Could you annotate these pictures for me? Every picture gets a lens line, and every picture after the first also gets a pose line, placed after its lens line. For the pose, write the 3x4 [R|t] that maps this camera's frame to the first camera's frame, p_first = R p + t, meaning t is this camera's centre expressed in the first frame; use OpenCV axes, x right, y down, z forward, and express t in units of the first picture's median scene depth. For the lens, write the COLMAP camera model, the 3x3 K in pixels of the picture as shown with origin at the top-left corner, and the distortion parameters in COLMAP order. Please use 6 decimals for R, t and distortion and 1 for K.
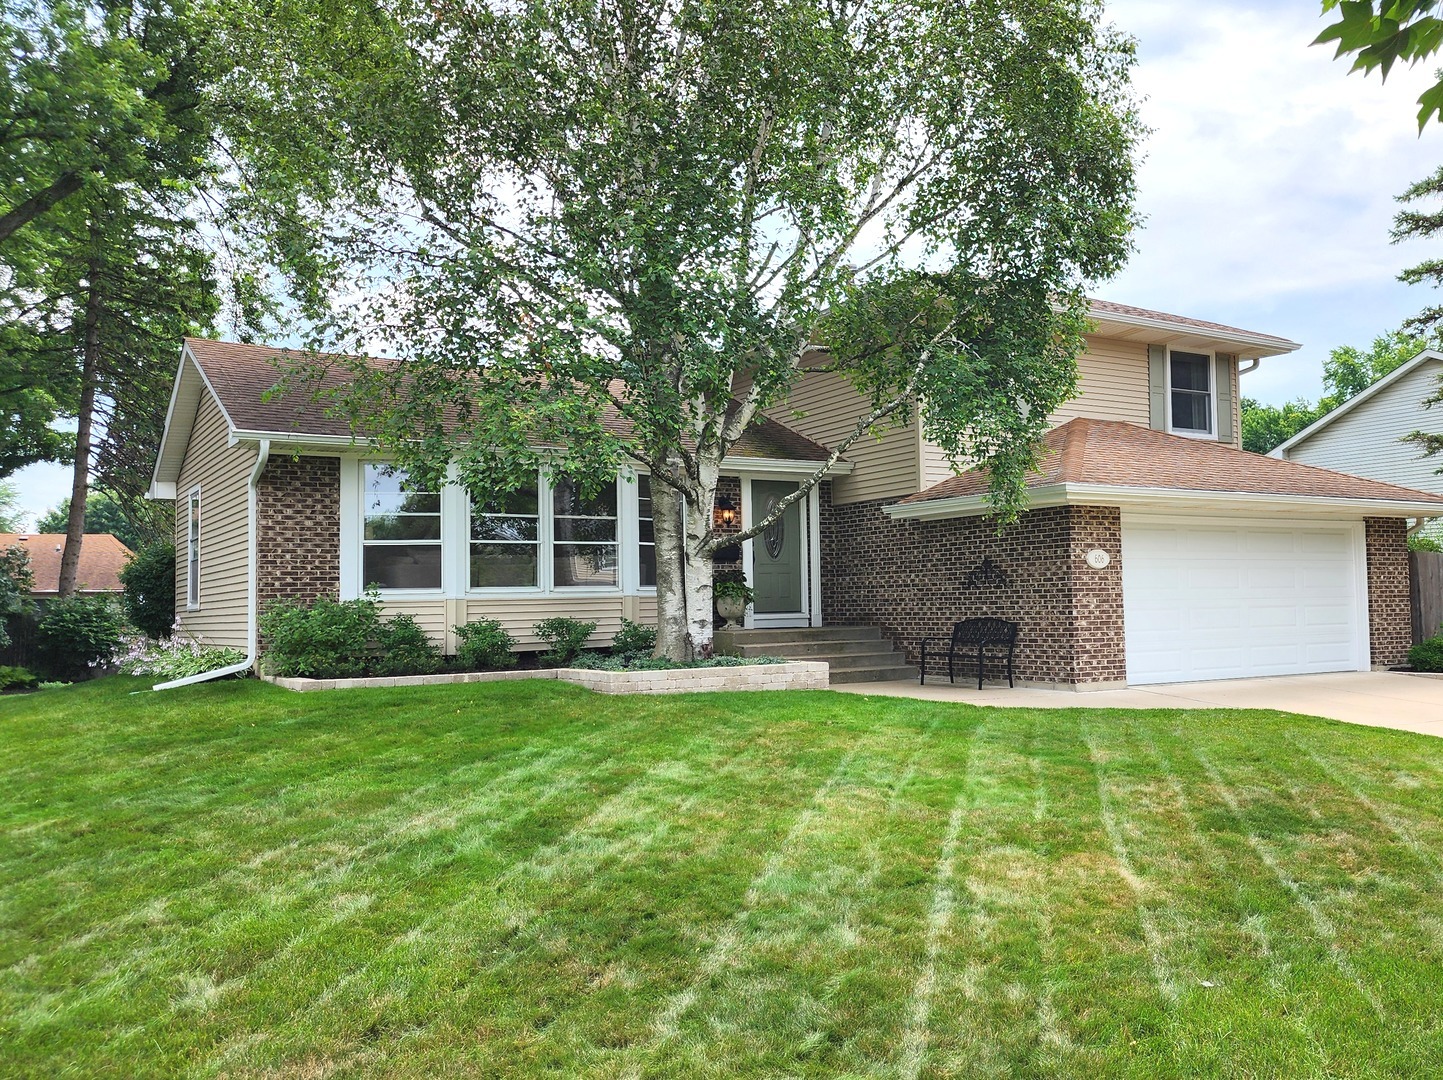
lens RADIAL K [[1245.8, 0, 721.5], [0, 1245.8, 540.0], [0, 0, 1]] dist [0.002456, 0.000516]
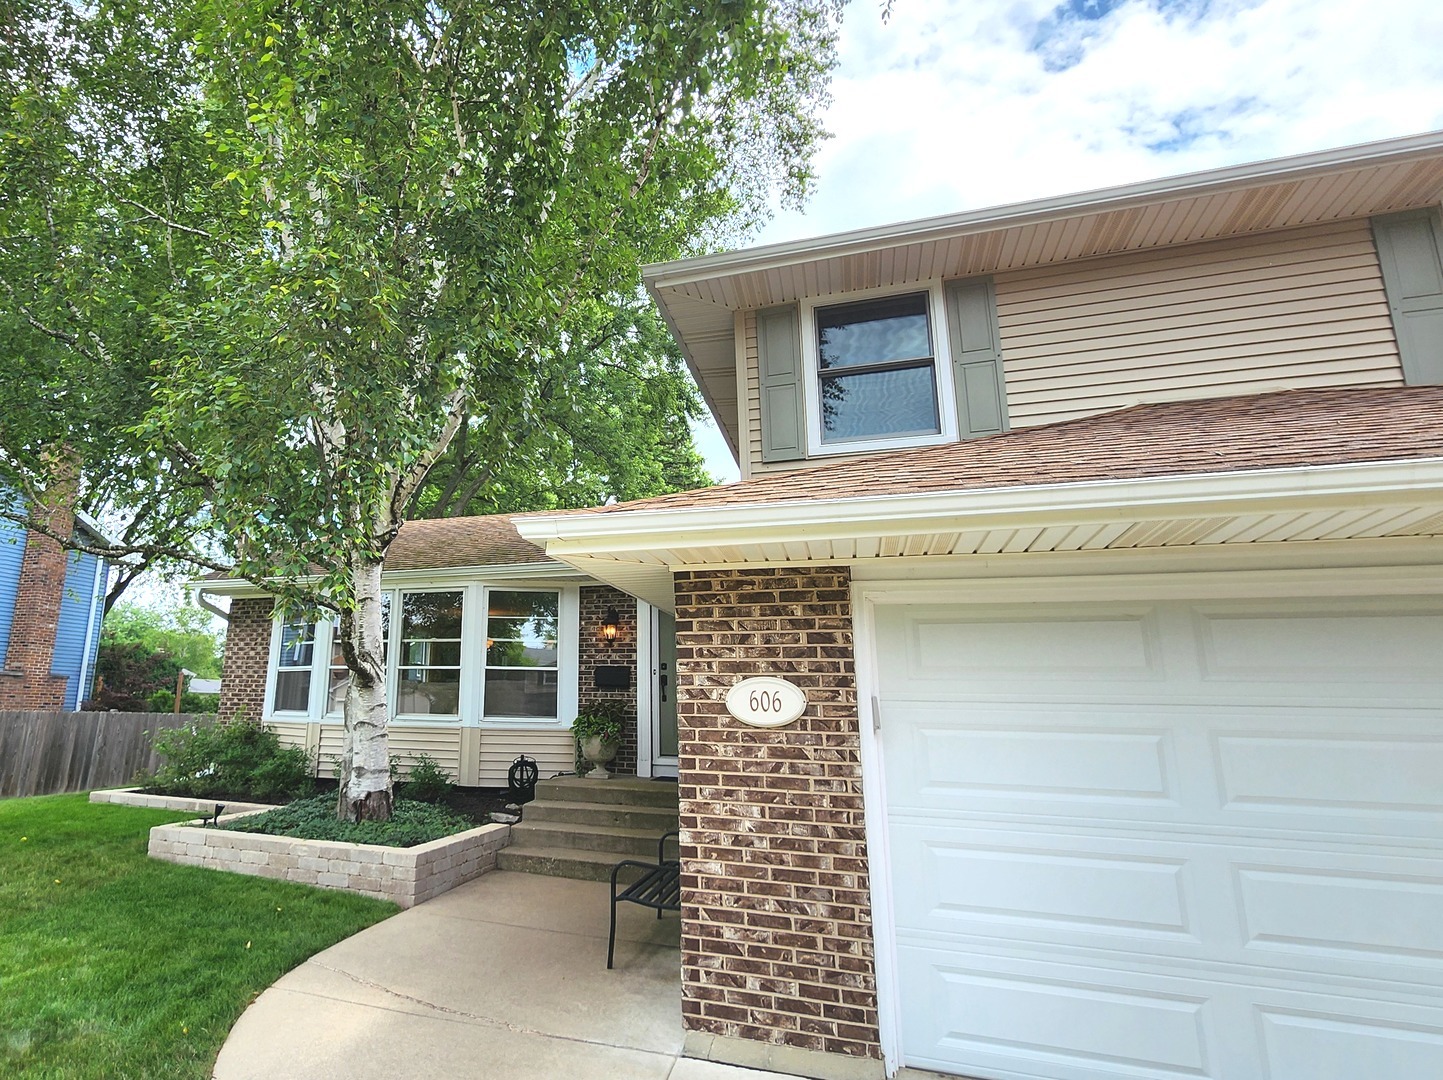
lens RADIAL K [[695.2, 0, 724.0], [0, 695.2, 566.4], [0, 0, 1]] dist [0.001109, 0.000039]
pose [[0.665136, -0.113296, -0.738077, 0.462232], [0.012479, 0.989971, -0.140717, 0.003675], [0.746618, 0.084386, 0.659879, 0.845158]]
